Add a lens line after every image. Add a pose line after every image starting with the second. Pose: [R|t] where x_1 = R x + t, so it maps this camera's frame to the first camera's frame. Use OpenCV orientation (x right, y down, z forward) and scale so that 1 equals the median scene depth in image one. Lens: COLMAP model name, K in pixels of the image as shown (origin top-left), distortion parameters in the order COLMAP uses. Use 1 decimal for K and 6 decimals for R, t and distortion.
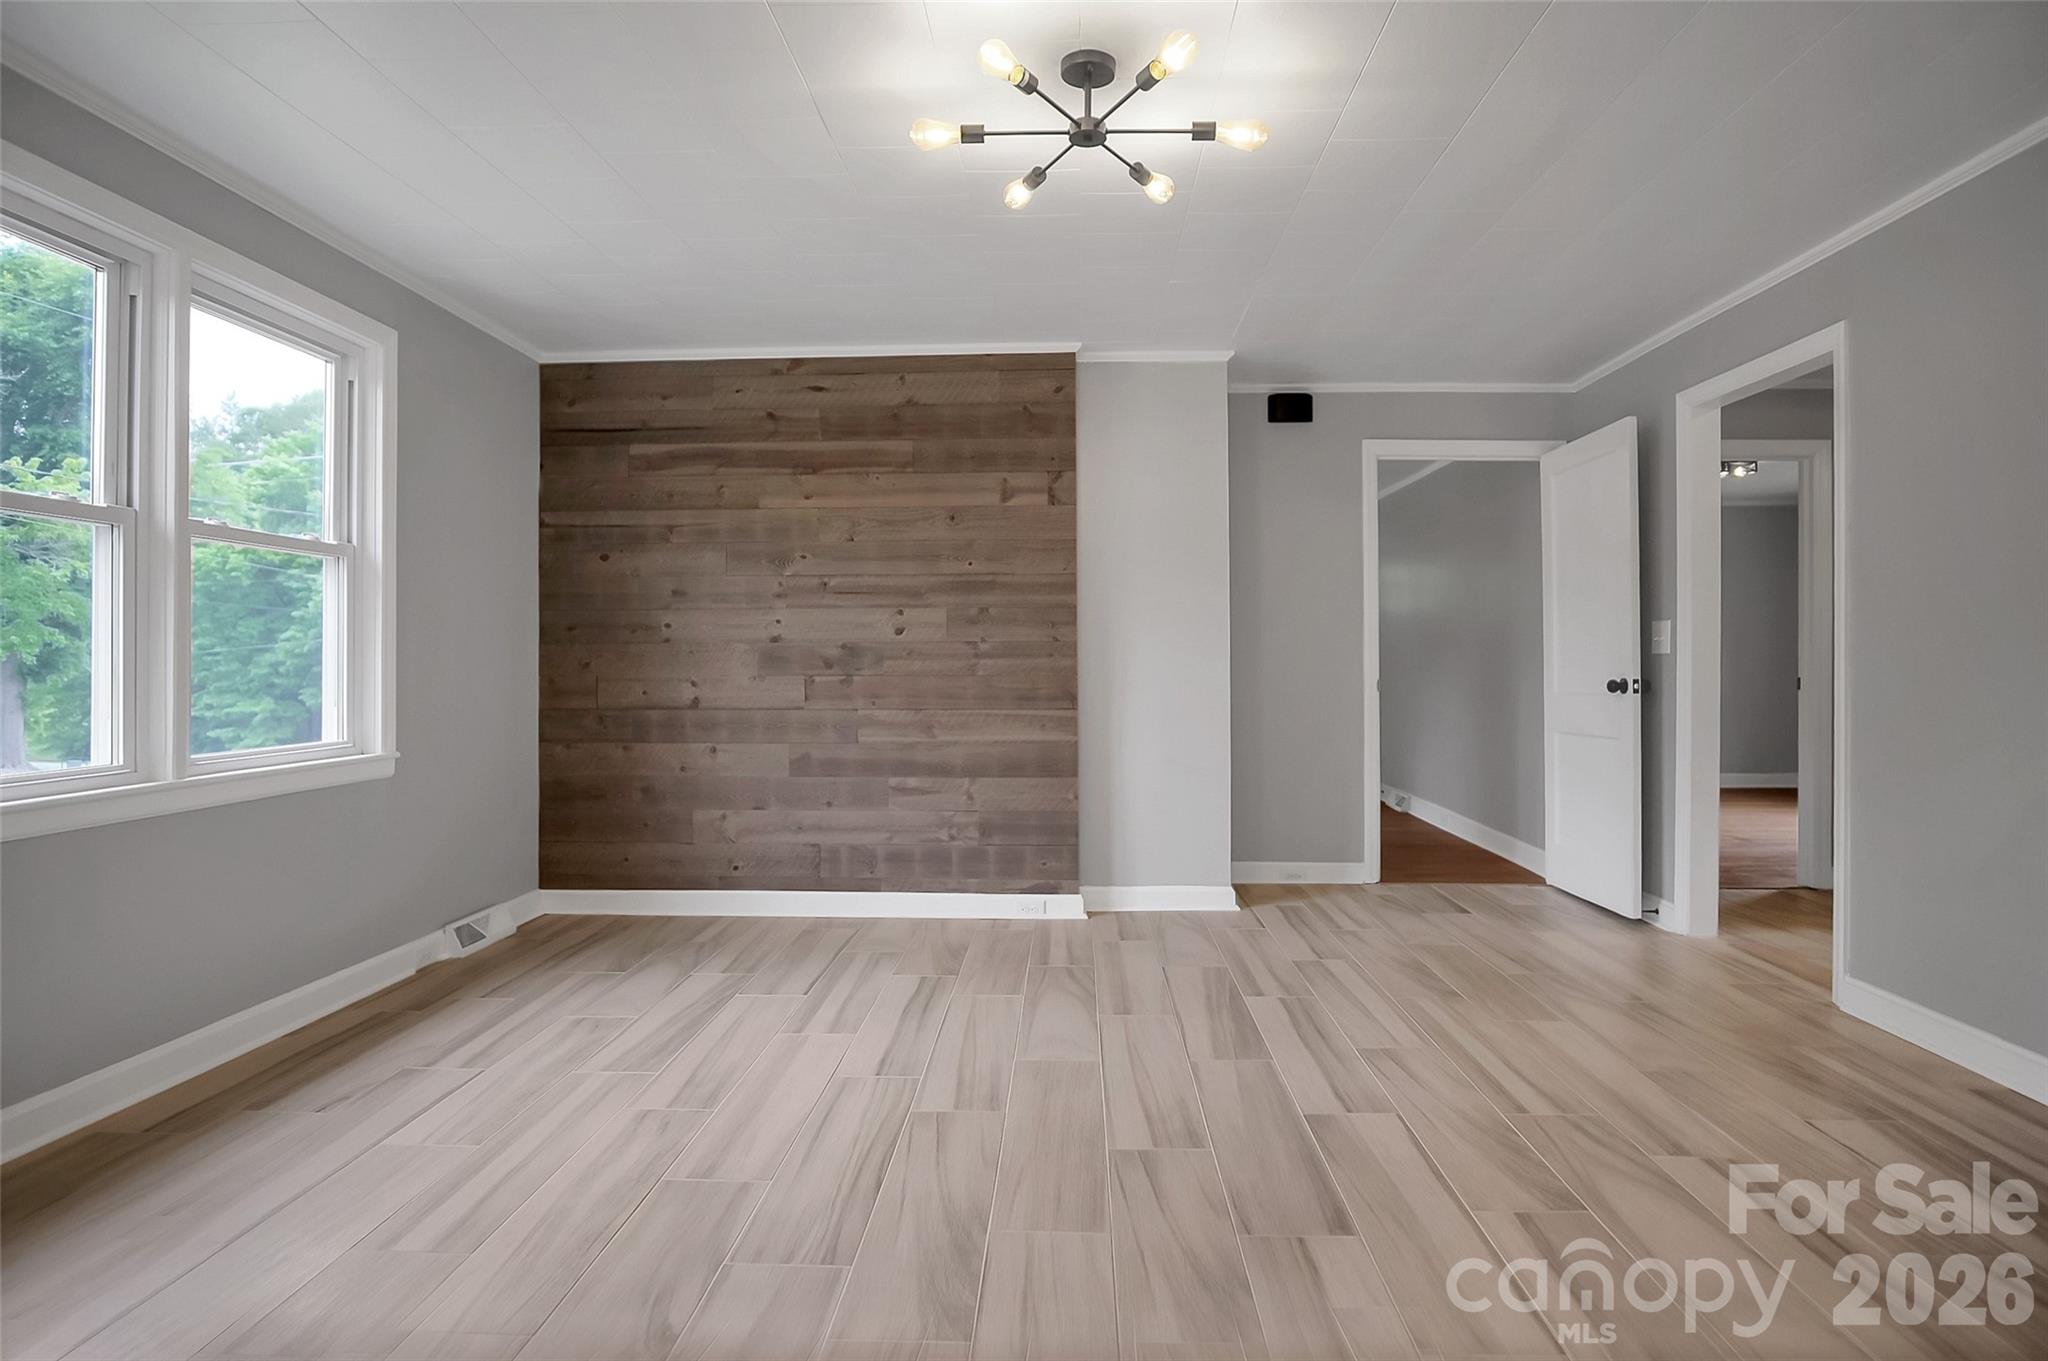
lens RADIAL K [[1145.3, 0, 1074.4], [0, 1145.3, 648.2], [0, 0, 1]] dist [-0.024003, 0.008214]
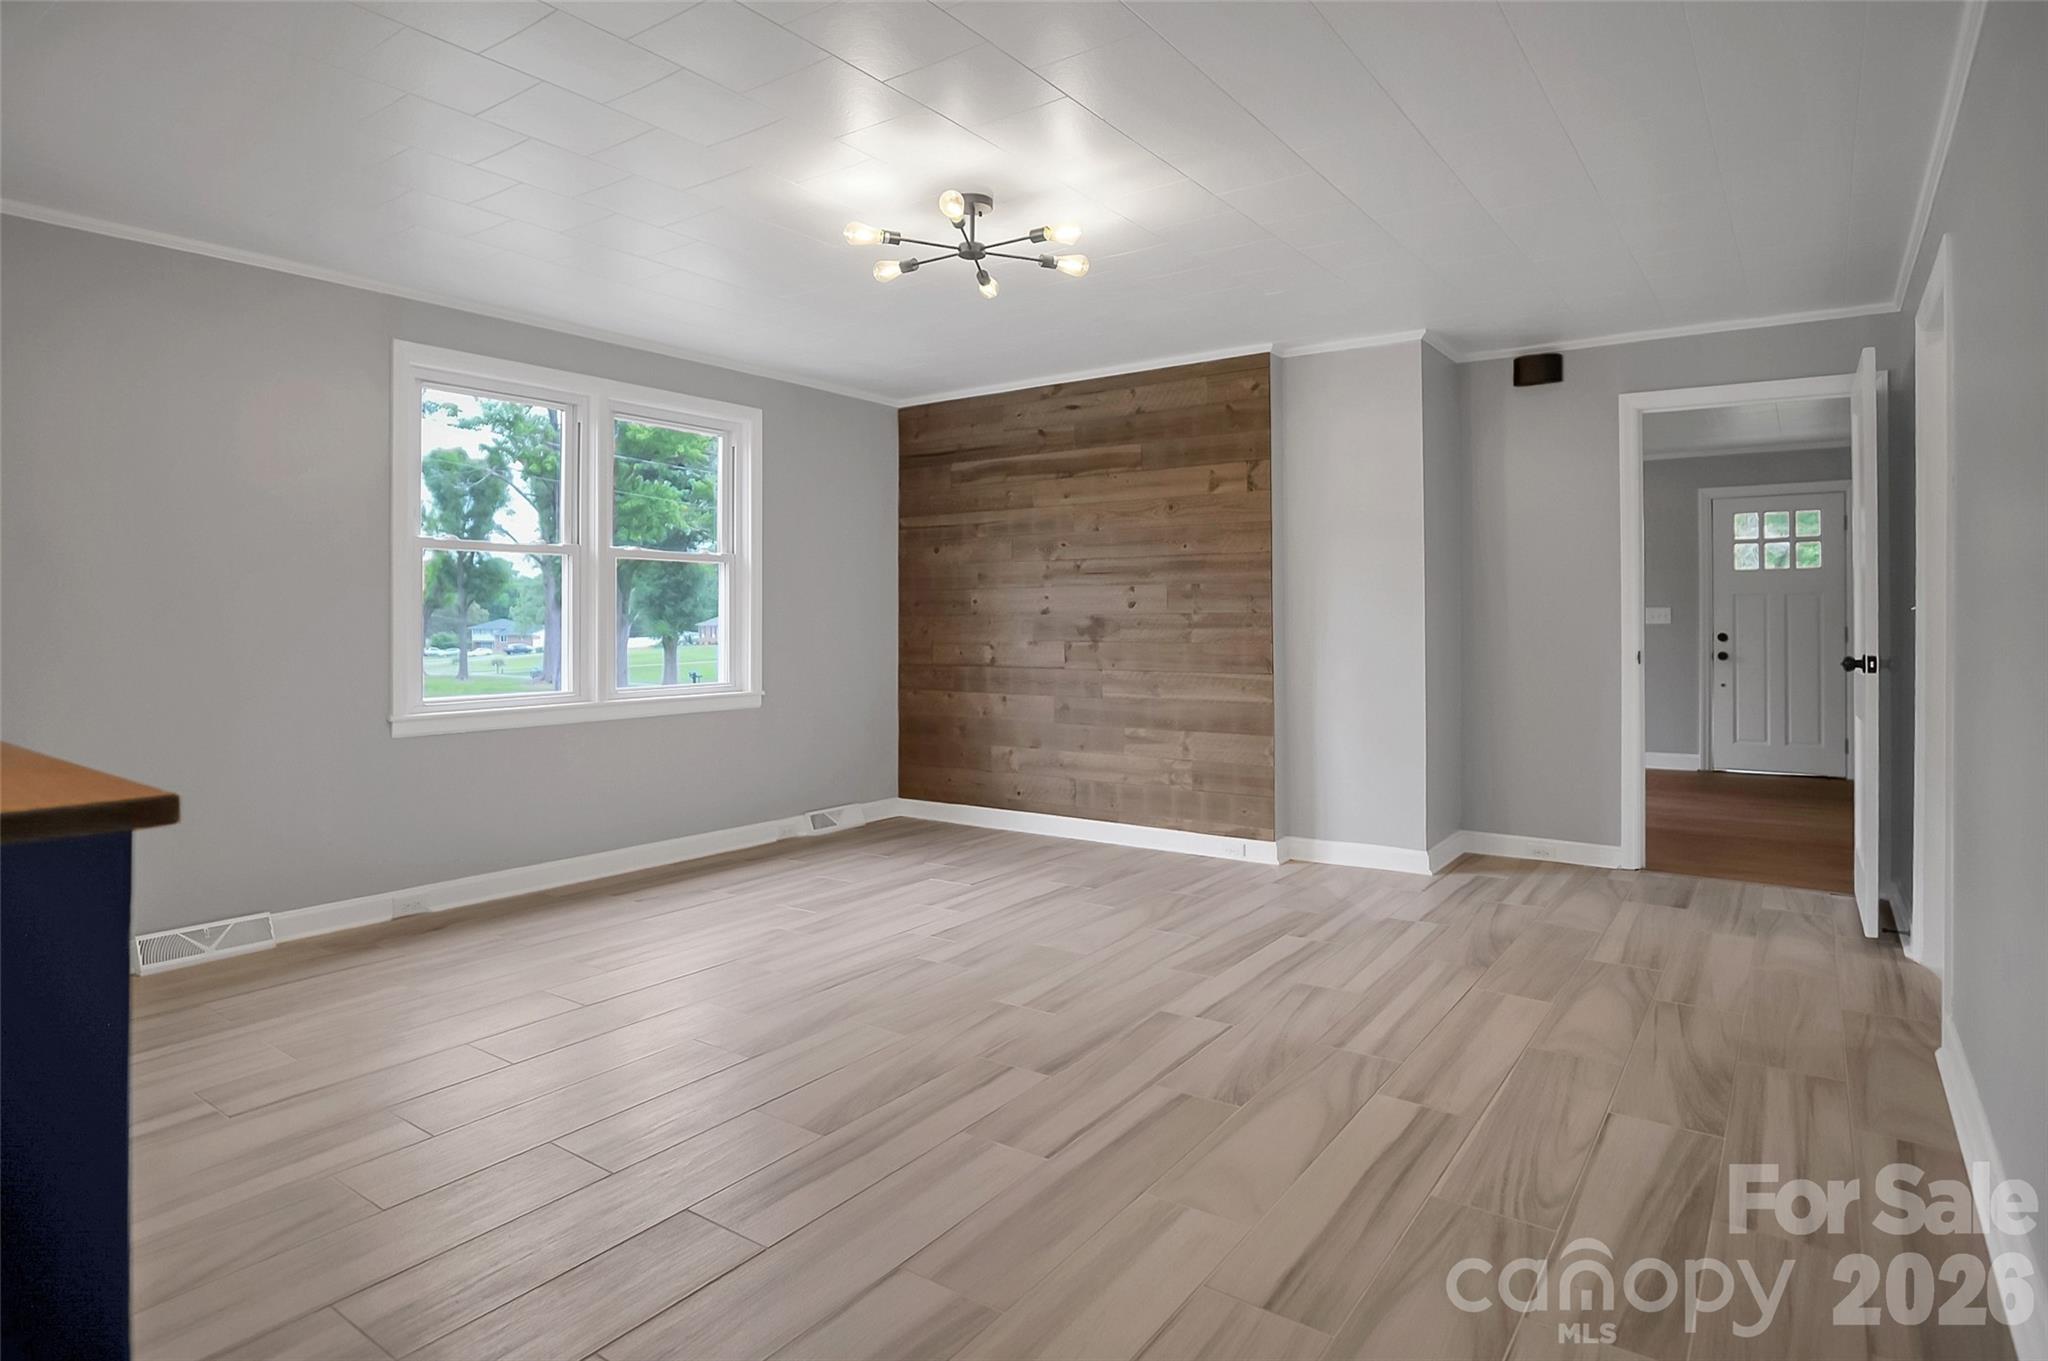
lens RADIAL K [[1145.3, 0, 1025.1], [0, 1145.3, 603.4], [0, 0, 1]] dist [-0.024003, 0.008214]
pose [[0.837324, -0.007921, -0.546650, 0.402904], [0.006832, 0.999969, -0.004023, -0.012377], [0.546665, -0.000366, 0.837352, -0.054531]]
